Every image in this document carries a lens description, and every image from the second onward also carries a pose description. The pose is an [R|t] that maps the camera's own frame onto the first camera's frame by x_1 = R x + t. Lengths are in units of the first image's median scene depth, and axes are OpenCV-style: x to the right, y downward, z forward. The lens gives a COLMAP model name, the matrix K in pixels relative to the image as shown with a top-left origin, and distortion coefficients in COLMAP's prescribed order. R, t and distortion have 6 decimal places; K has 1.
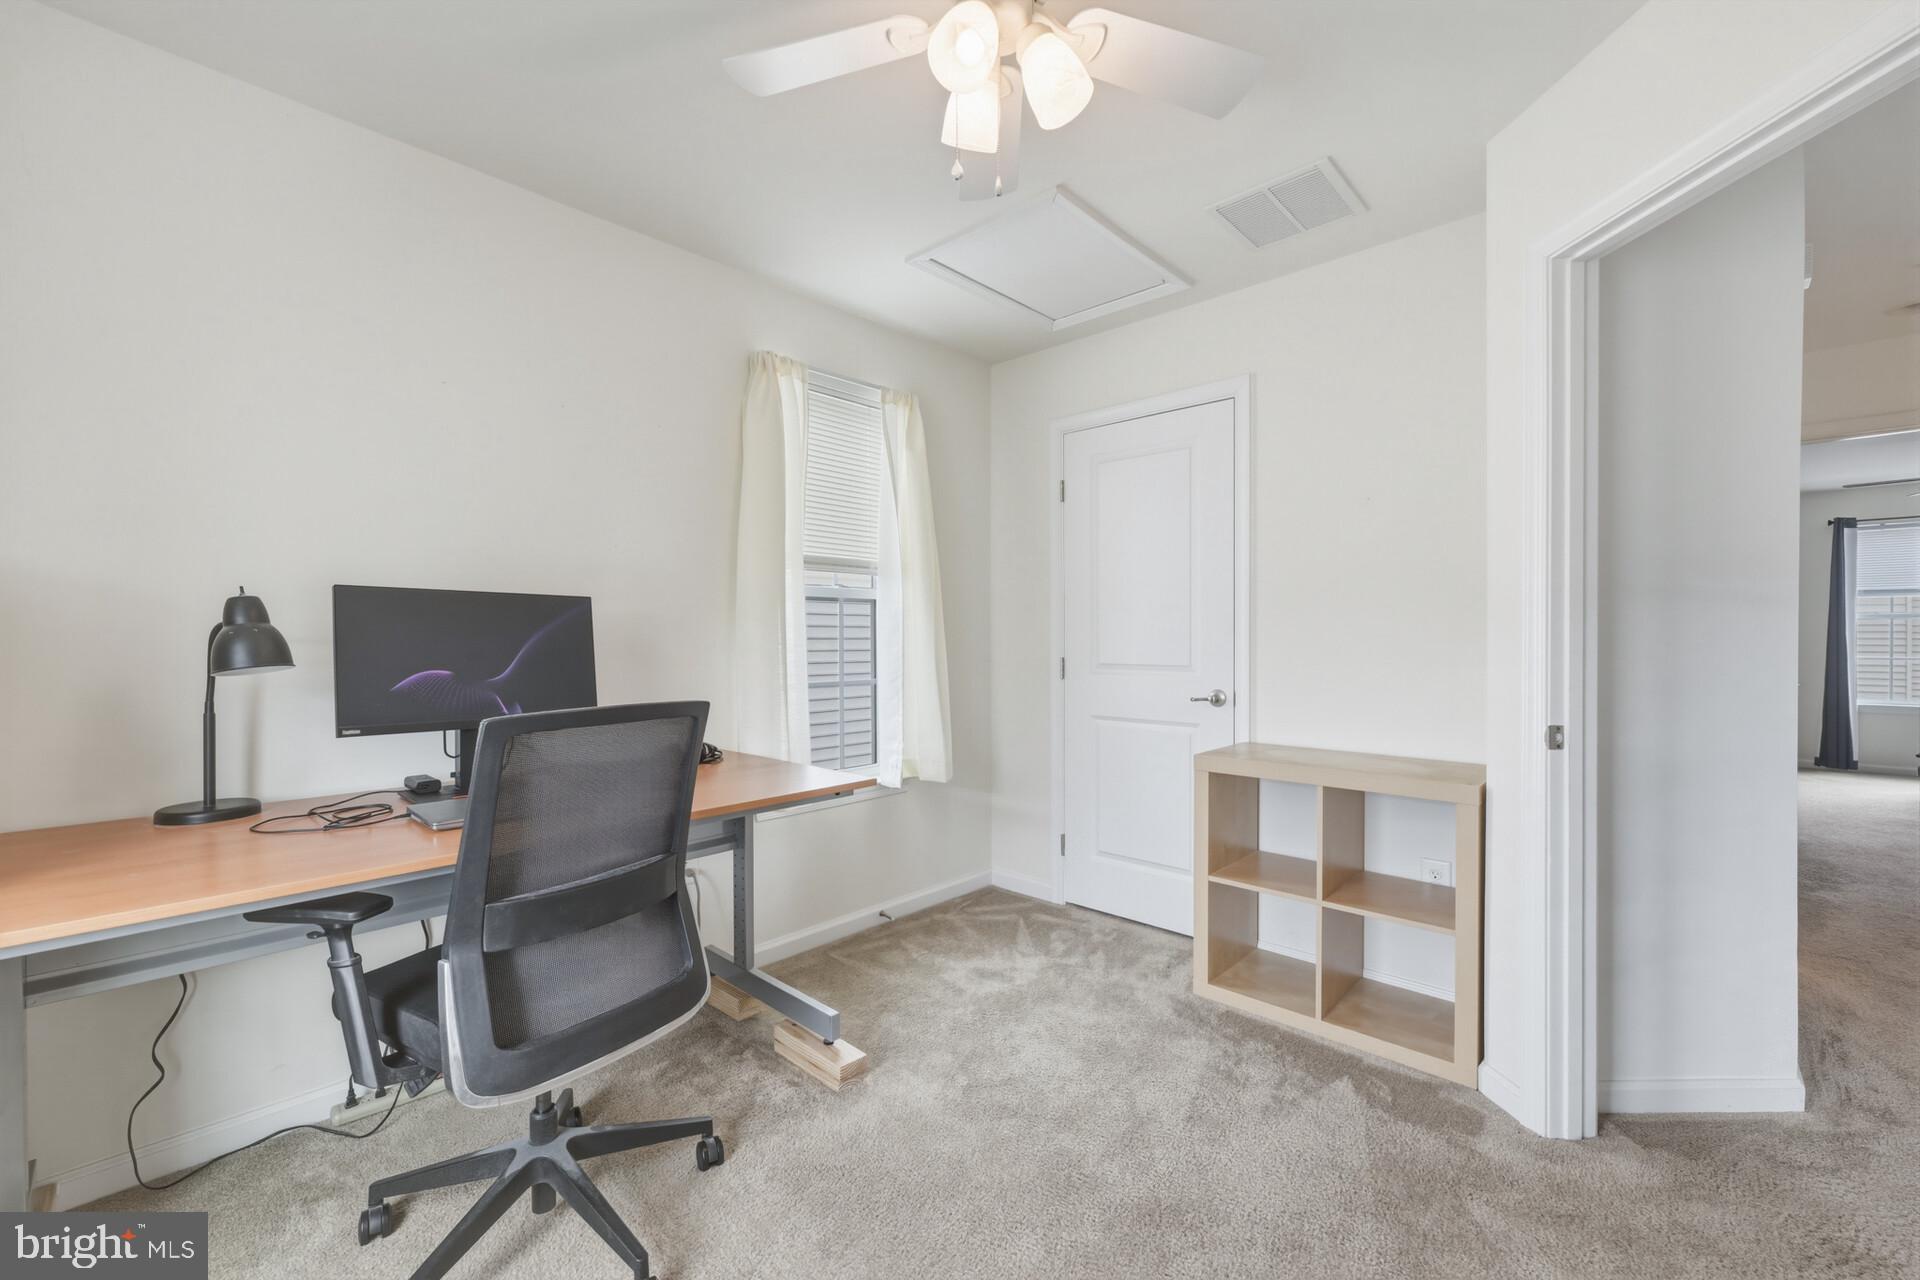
lens RADIAL K [[800.1, 0, 960.0], [0, 800.1, 640.0], [0, 0, 1]] dist [-0.001421, 0.000080]
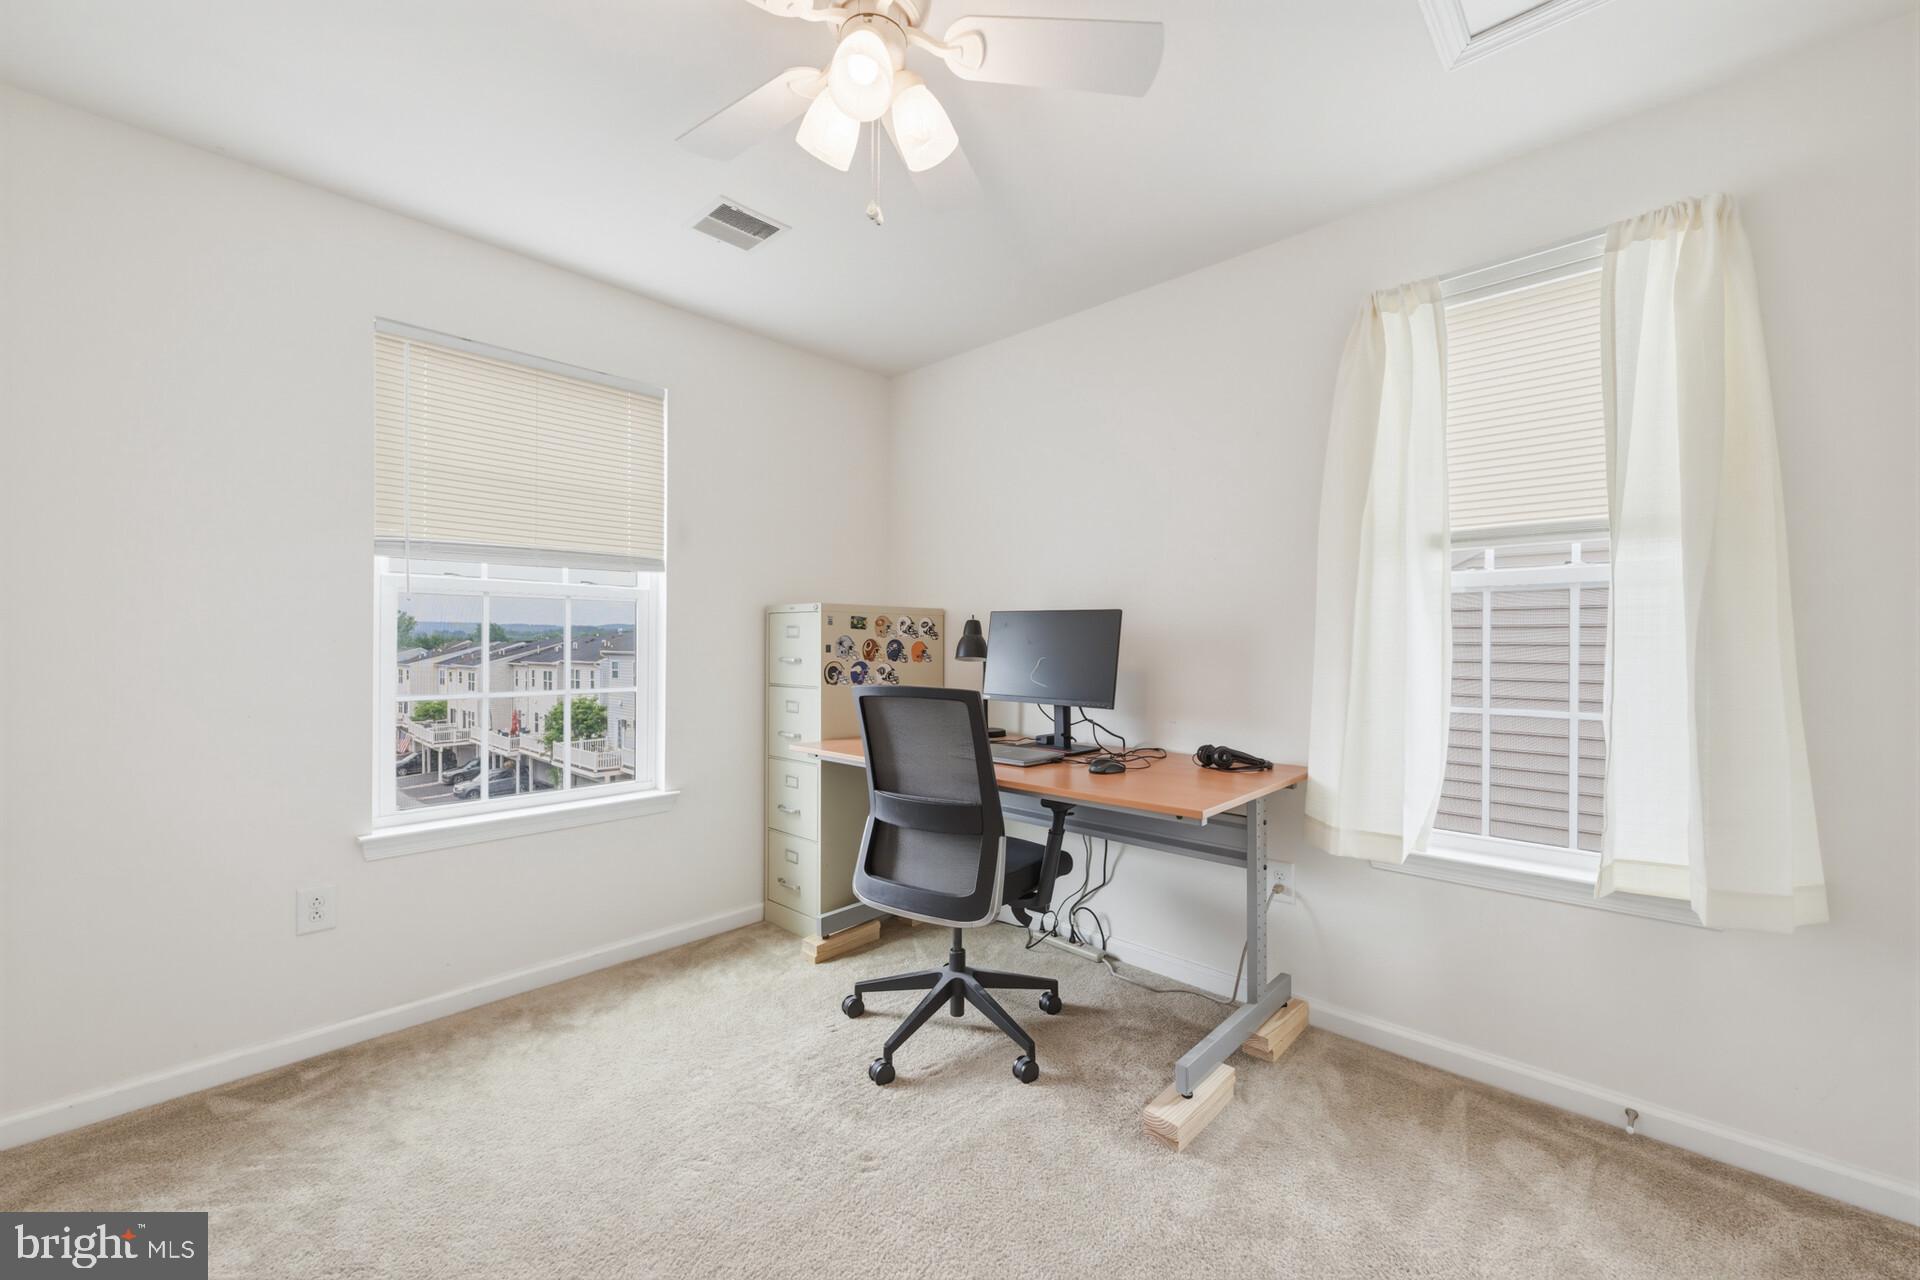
lens RADIAL K [[762.8, 0, 960.0], [0, 762.8, 640.0], [0, 0, 1]] dist [-0.000418, 0.000058]
pose [[0.005730, 0.007820, -0.999953, 0.506488], [-0.005055, 0.999957, 0.007791, -0.011202], [0.999971, 0.005011, 0.005769, 0.548804]]
